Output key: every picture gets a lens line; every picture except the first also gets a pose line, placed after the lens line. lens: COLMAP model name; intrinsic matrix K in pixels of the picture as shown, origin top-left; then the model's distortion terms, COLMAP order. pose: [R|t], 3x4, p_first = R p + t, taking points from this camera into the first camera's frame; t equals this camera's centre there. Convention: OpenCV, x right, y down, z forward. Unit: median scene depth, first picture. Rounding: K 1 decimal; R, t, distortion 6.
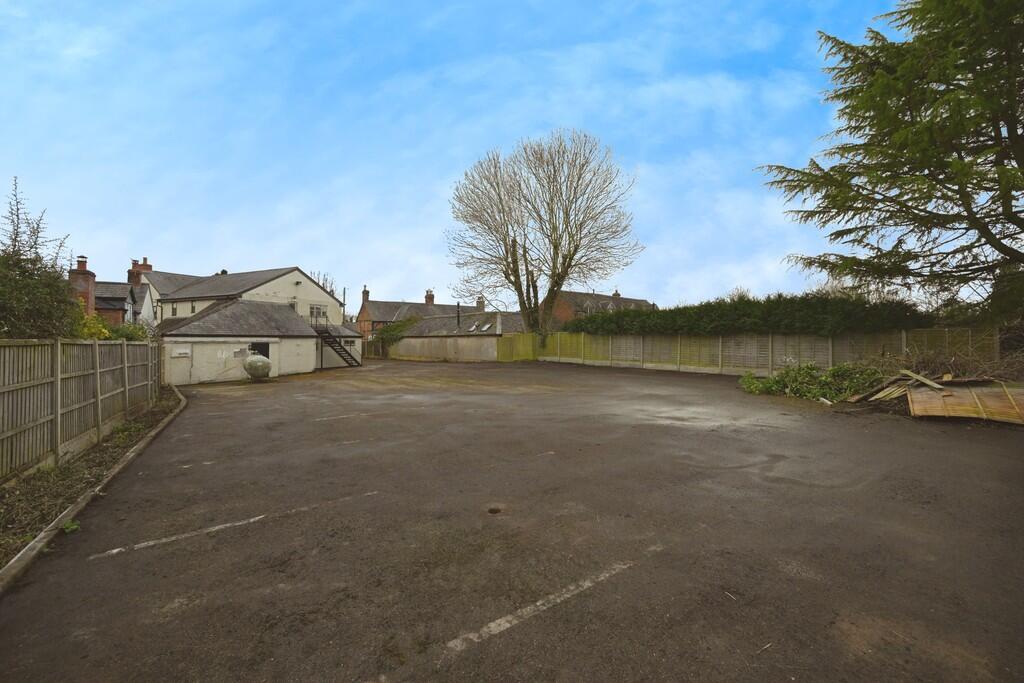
lens RADIAL K [[397.4, 0, 501.0], [0, 397.4, 340.6], [0, 0, 1]] dist [-0.000101, 0.000113]
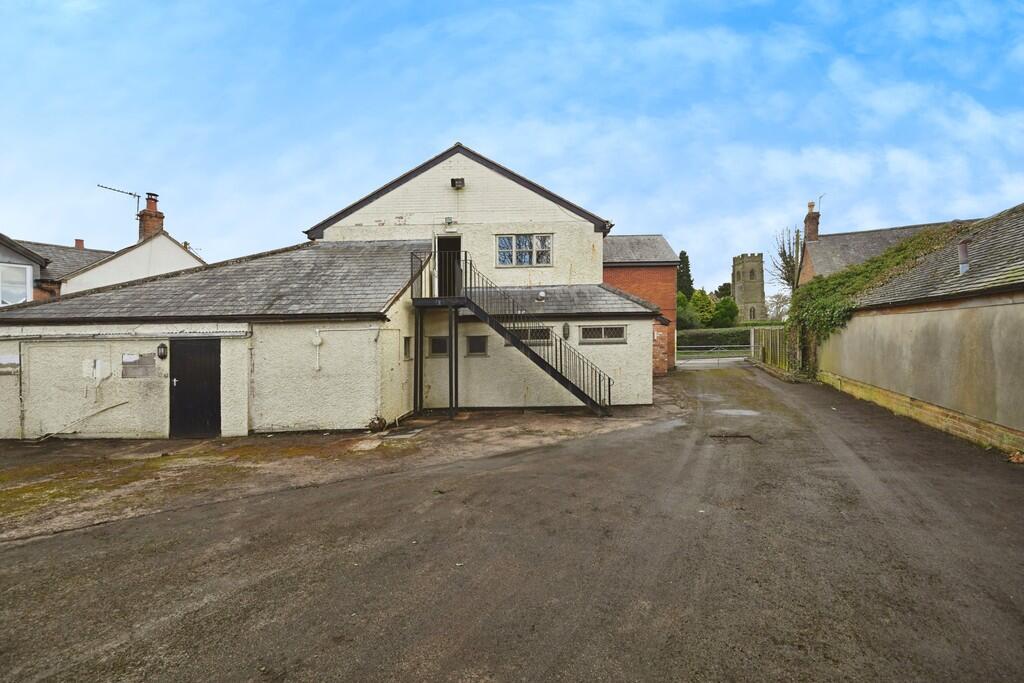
lens RADIAL K [[409.9, 0, 510.8], [0, 409.9, 333.5], [0, 0, 1]] dist [-0.000955, 0.000263]
pose [[0.421149, -0.007550, -0.906960, -0.144995], [0.013449, 0.999907, -0.002079, 0.005709], [0.906892, -0.011323, 0.421212, 1.035614]]
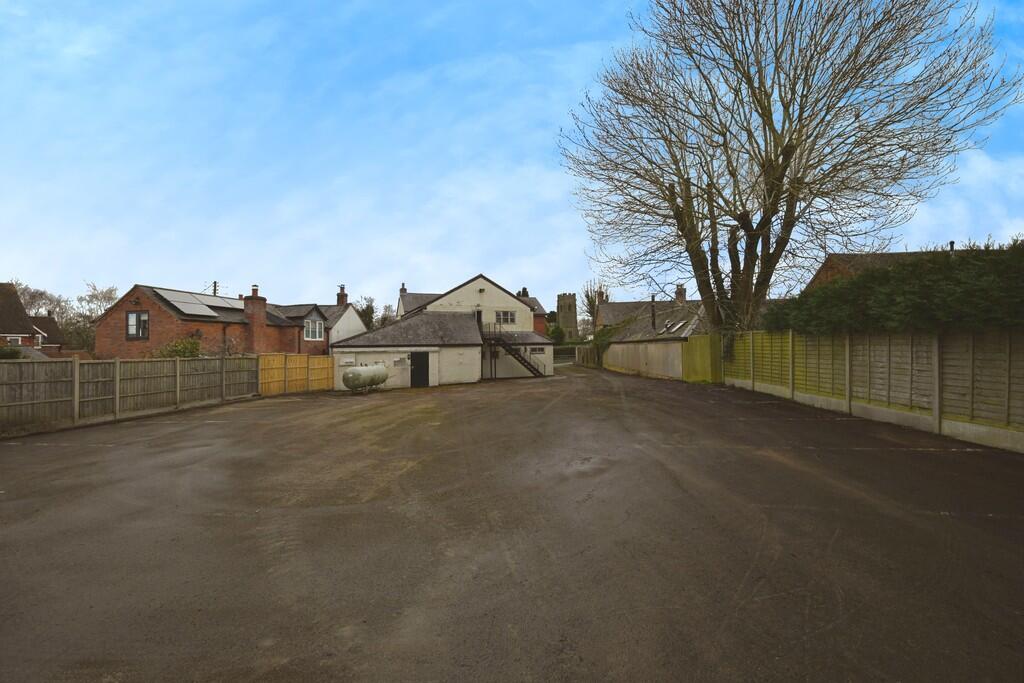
lens RADIAL K [[397.4, 0, 501.0], [0, 397.4, 340.6], [0, 0, 1]] dist [-0.000101, 0.000113]
pose [[0.724327, -0.020139, -0.689163, 0.237837], [0.012852, 0.999794, -0.015710, -0.004972], [0.689337, 0.002522, 0.724436, 0.377734]]
